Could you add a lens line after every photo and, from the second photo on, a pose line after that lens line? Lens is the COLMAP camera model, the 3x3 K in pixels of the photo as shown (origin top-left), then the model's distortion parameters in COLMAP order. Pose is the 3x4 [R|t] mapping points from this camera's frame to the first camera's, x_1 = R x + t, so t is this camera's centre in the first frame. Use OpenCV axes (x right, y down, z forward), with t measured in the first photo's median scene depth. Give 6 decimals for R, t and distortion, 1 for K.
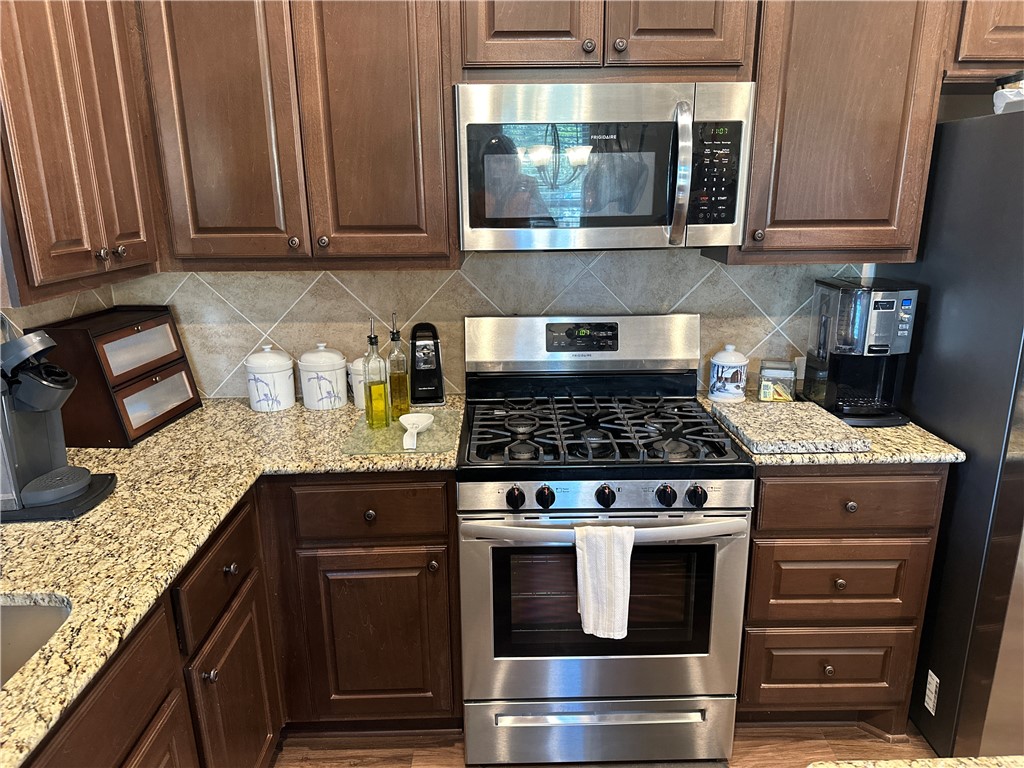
lens RADIAL K [[720.5, 0, 515.8], [0, 720.5, 393.1], [0, 0, 1]] dist [0.078146, -0.100492]
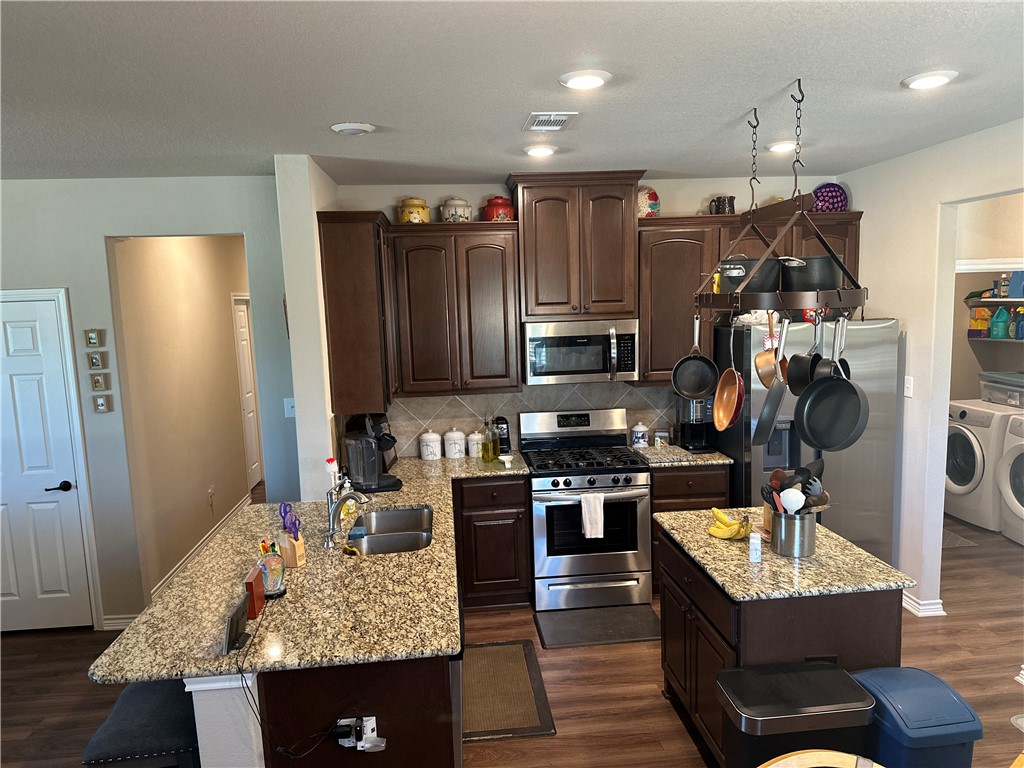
lens RADIAL K [[720.5, 0, 506.6], [0, 720.5, 389.5], [0, 0, 1]] dist [0.078146, -0.100492]
pose [[0.997156, -0.031056, 0.068674, -0.294597], [0.041408, 0.987066, -0.154875, 0.182496], [-0.062976, 0.157278, 0.985544, -1.326890]]
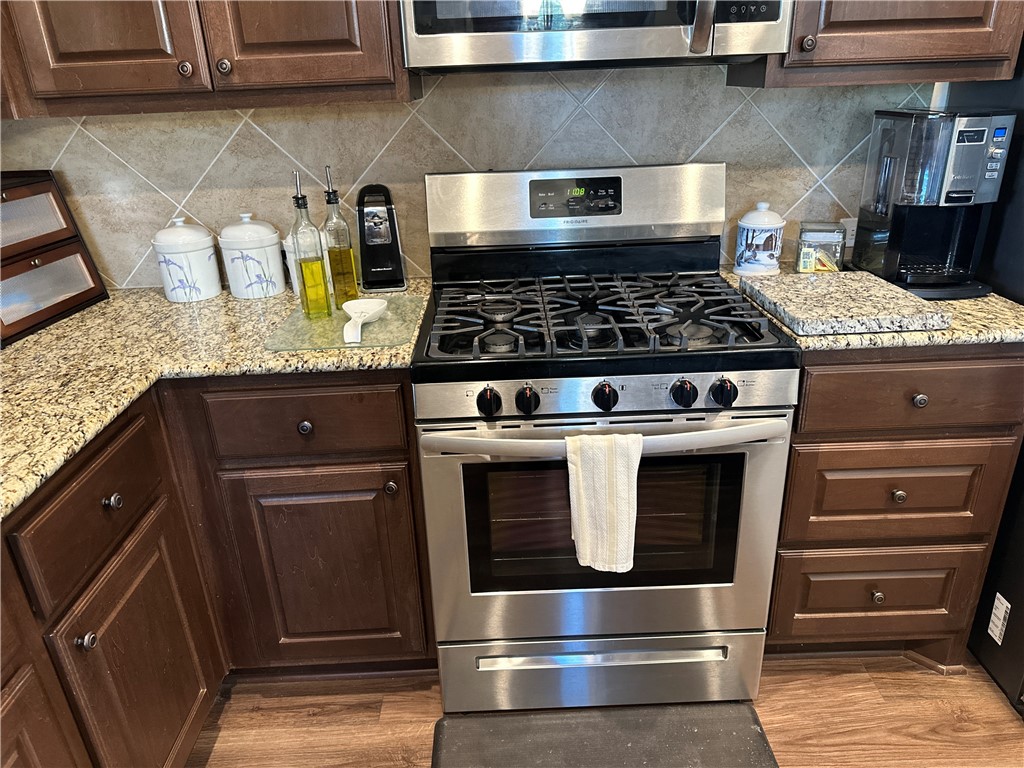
lens RADIAL K [[720.5, 0, 518.2], [0, 720.5, 394.5], [0, 0, 1]] dist [0.078146, -0.100492]
pose [[0.999690, -0.024592, -0.003974, 0.031157], [0.024903, 0.990675, 0.133954, 0.031813], [0.000643, -0.134011, 0.990980, 0.212209]]
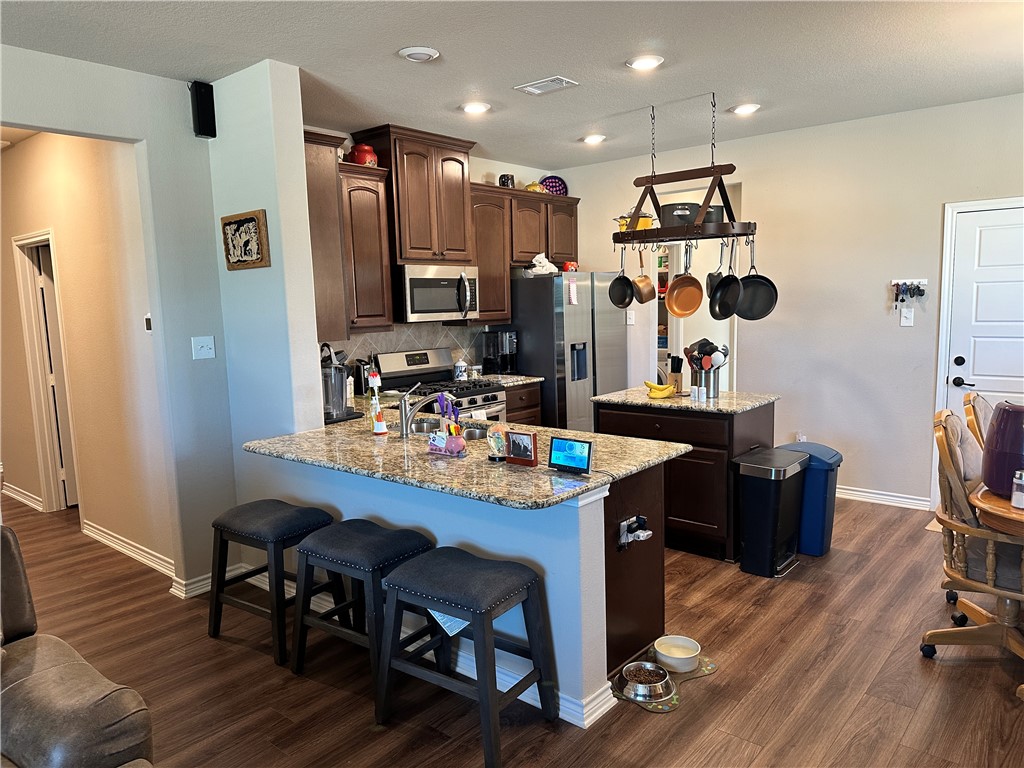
lens RADIAL K [[720.5, 0, 510.0], [0, 720.5, 393.3], [0, 0, 1]] dist [0.078146, -0.100492]
pose [[0.664197, -0.106470, 0.739936, -1.728688], [0.226621, 0.971906, -0.063575, 0.296961], [-0.712380, 0.209912, 0.669666, -0.950298]]
